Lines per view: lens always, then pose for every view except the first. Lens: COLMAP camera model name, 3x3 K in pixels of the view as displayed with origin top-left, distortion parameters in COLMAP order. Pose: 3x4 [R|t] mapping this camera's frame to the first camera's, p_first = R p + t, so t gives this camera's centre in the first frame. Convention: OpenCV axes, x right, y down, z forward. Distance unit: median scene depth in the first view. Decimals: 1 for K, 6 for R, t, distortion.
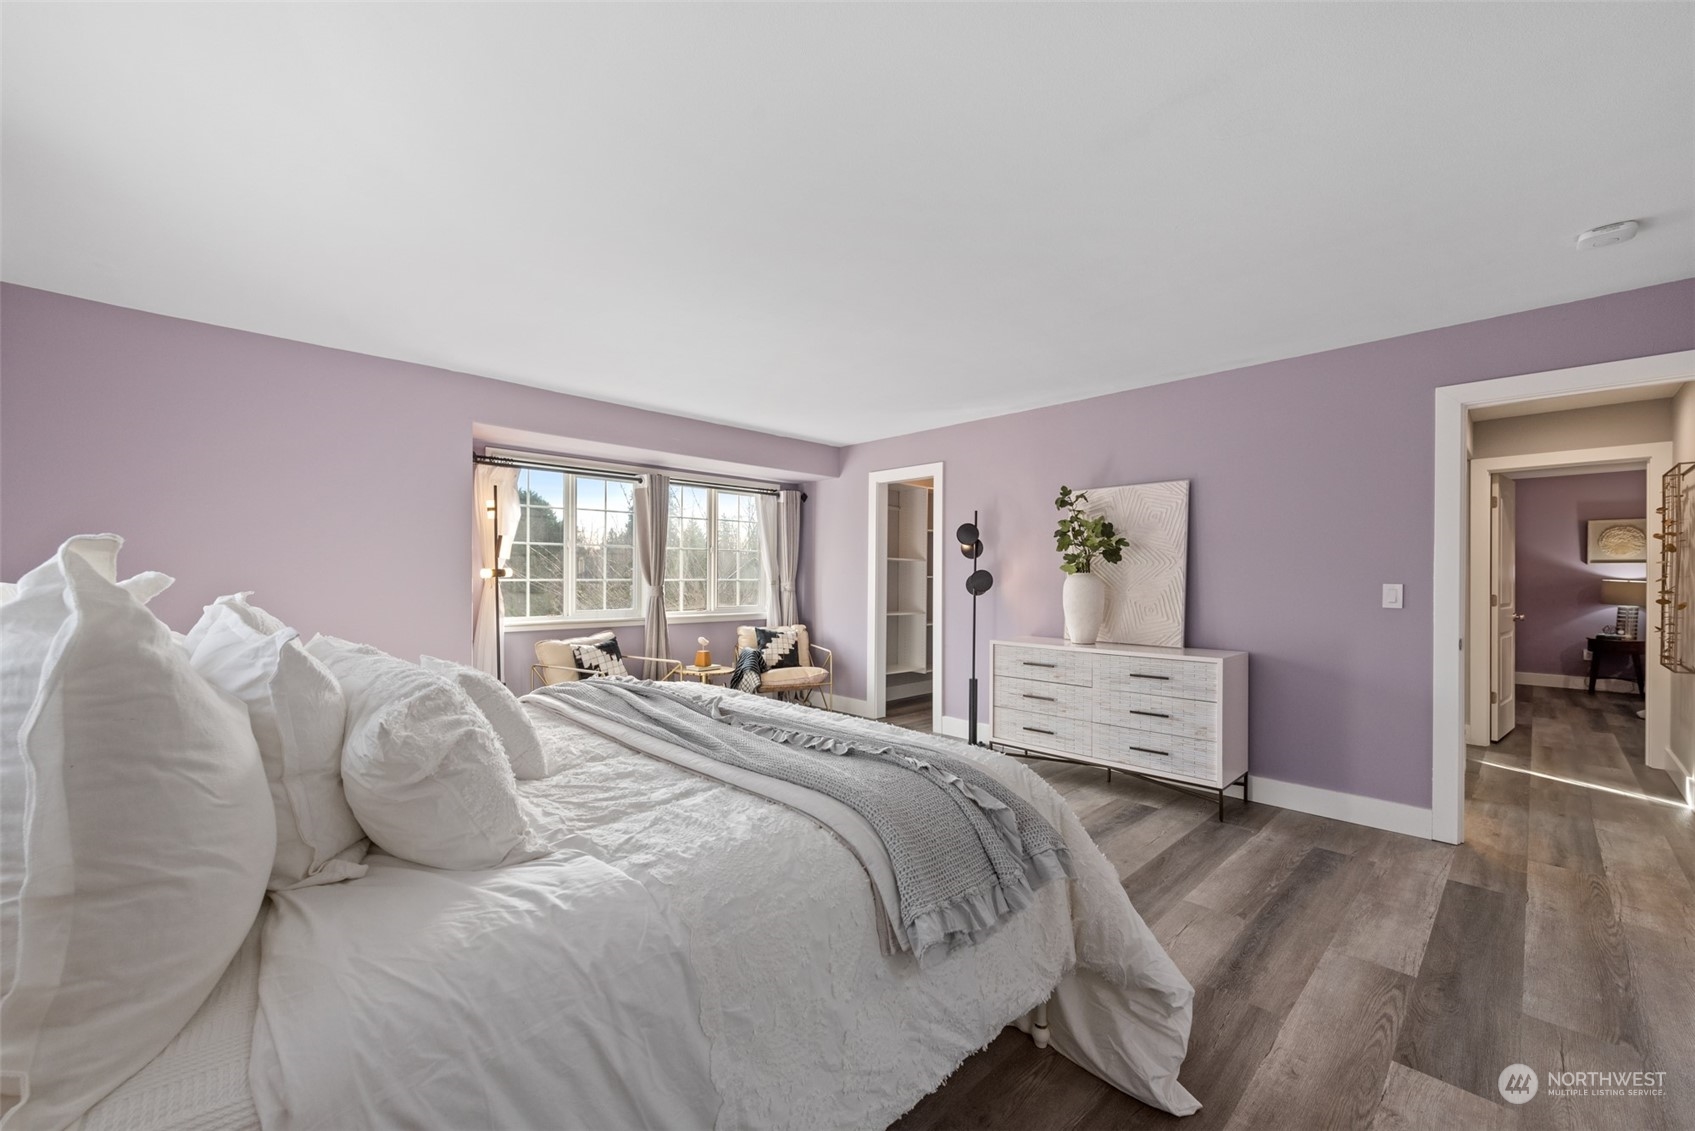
lens RADIAL K [[663.7, 0, 839.5], [0, 663.7, 580.2], [0, 0, 1]] dist [0.002123, 0.000080]
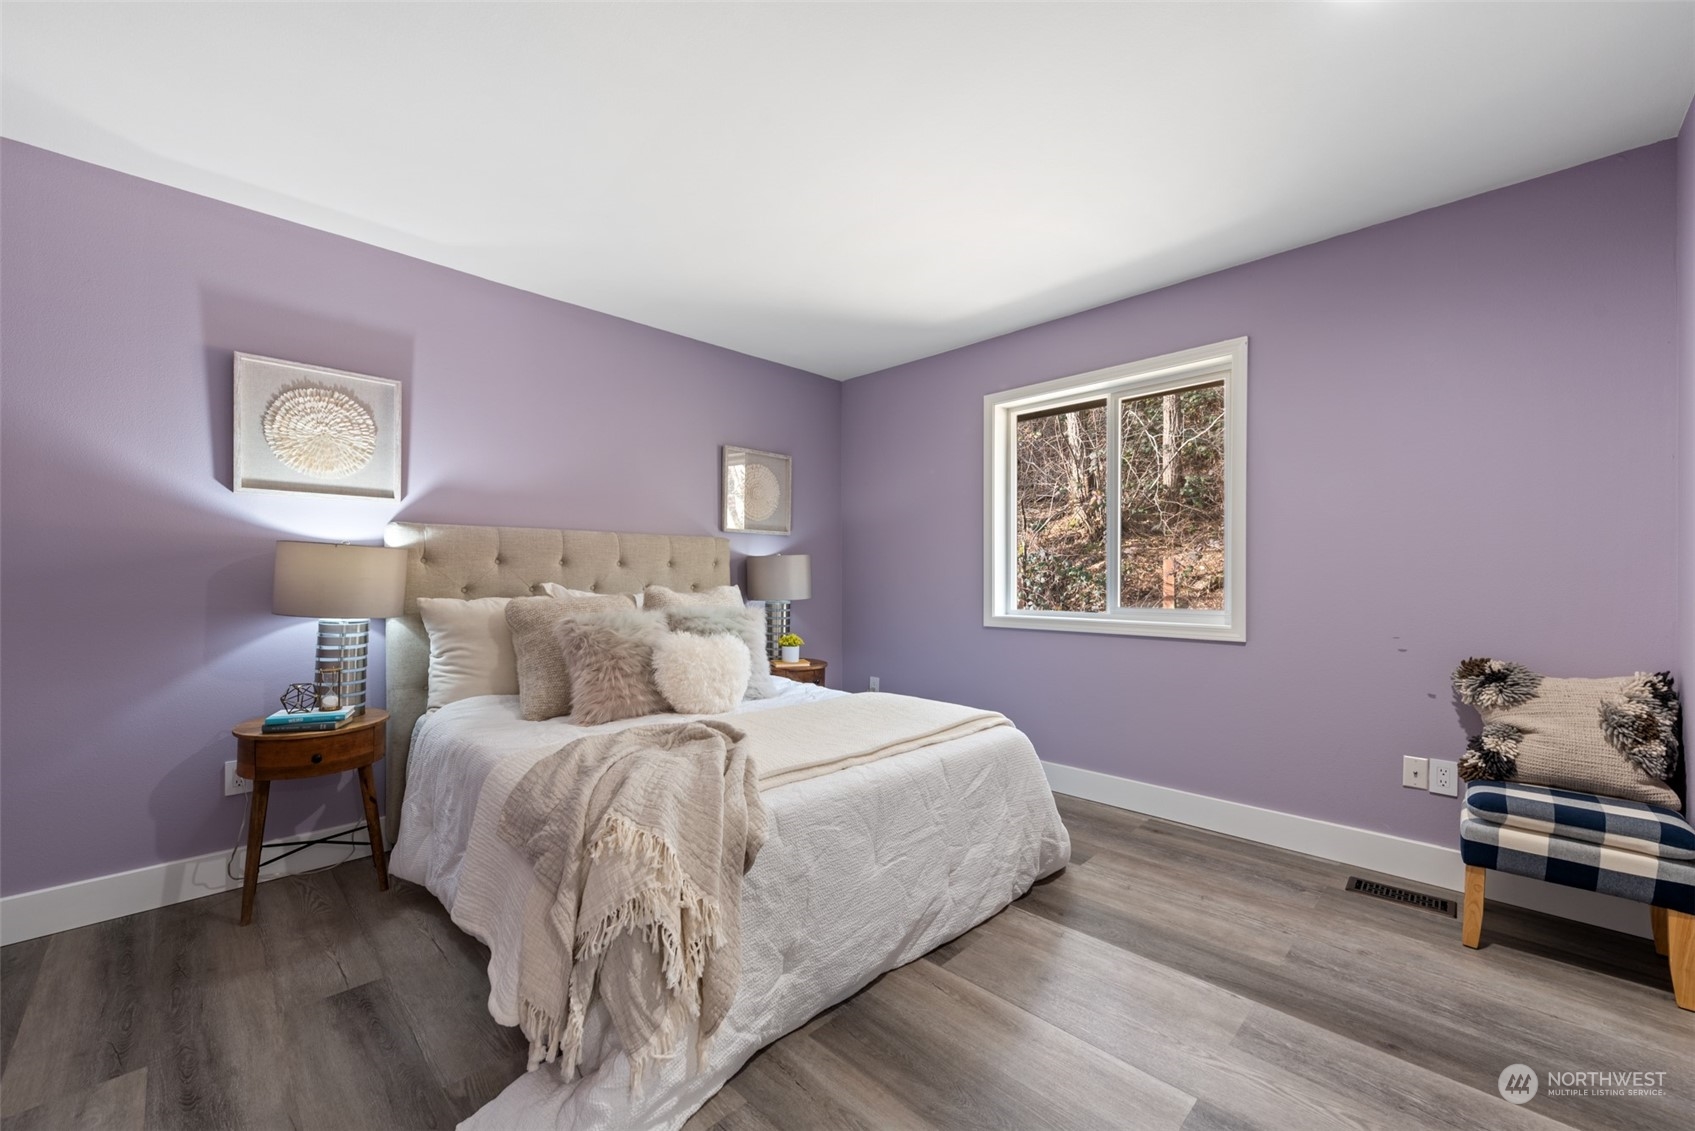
lens RADIAL K [[663.7, 0, 843.8], [0, 663.7, 575.5], [0, 0, 1]] dist [0.002123, 0.000080]
pose [[-0.012933, -0.005866, 0.999899, 0.810199], [0.003159, 0.999978, 0.005907, 0.015365], [-0.999911, 0.003235, -0.012914, 0.720233]]
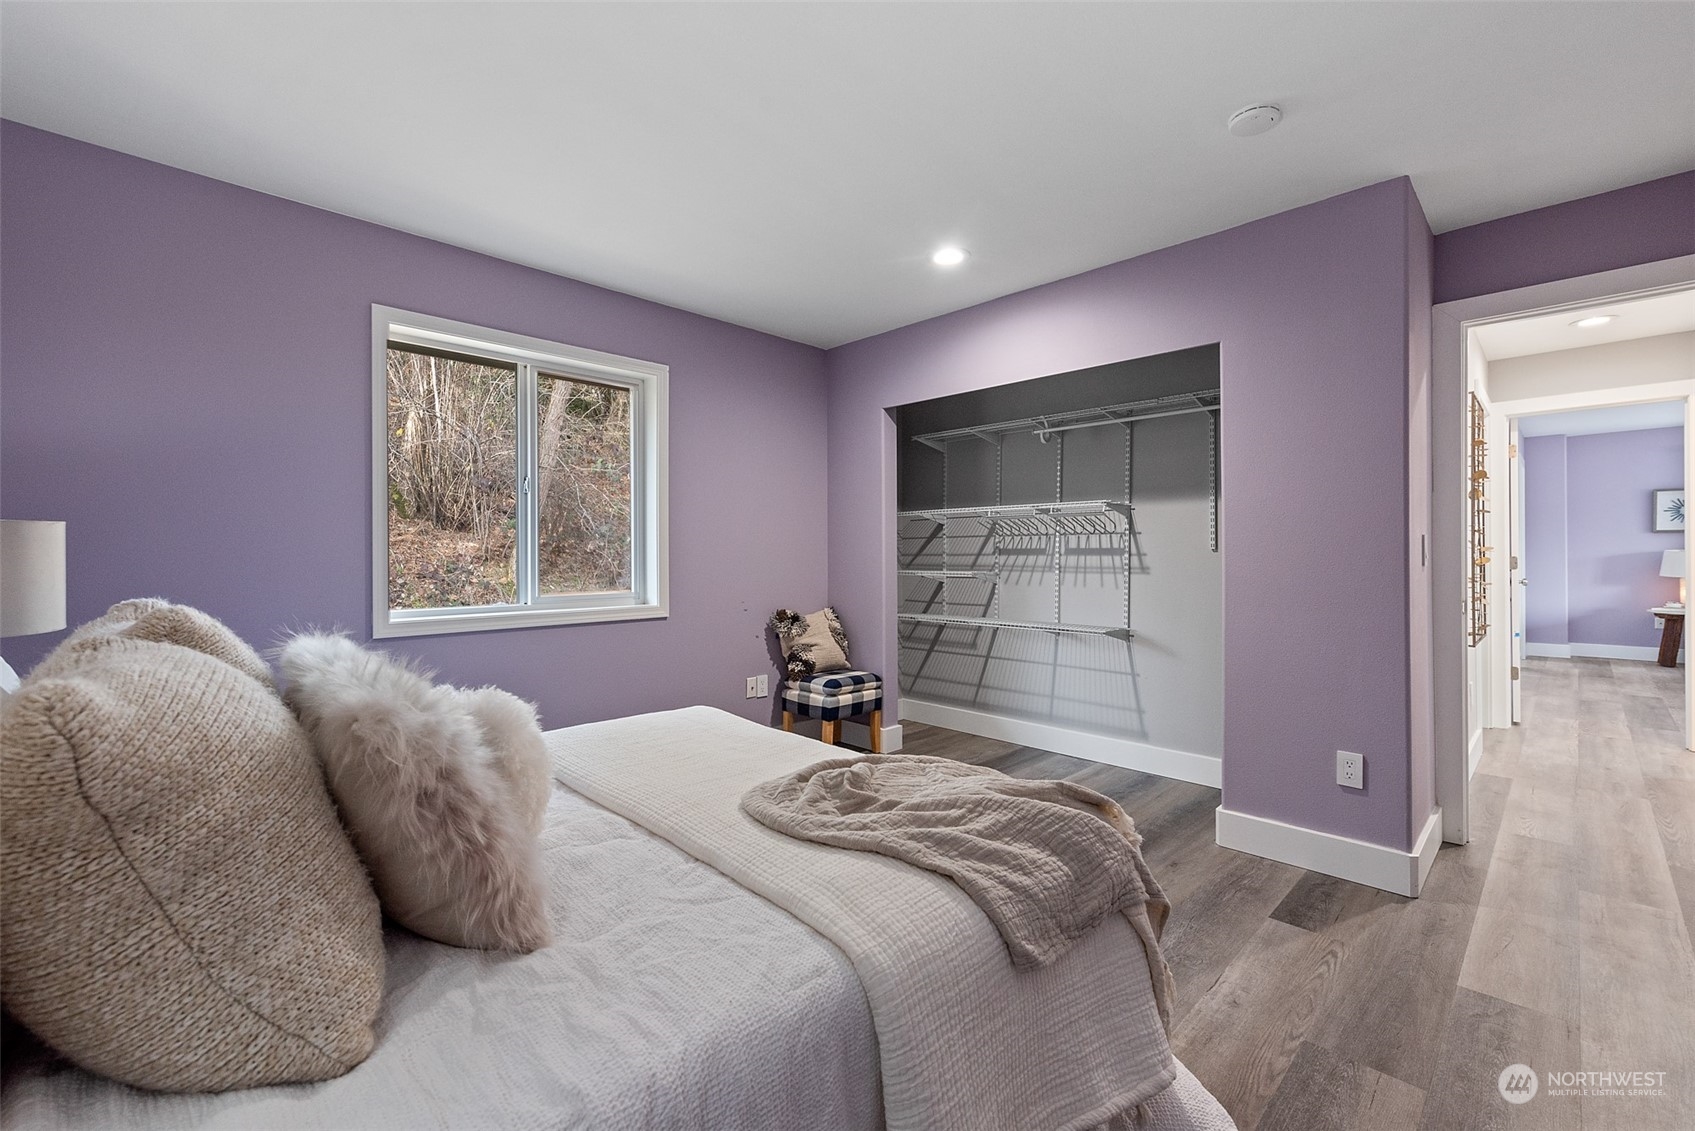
lens RADIAL K [[703.5, 0, 845.4], [0, 703.5, 557.4], [0, 0, 1]] dist [-0.000313, -0.000023]
pose [[-0.999951, -0.003342, -0.009271, 1.240075], [-0.003404, 0.999972, 0.006724, 0.008874], [0.009248, 0.006755, -0.999934, 1.146199]]
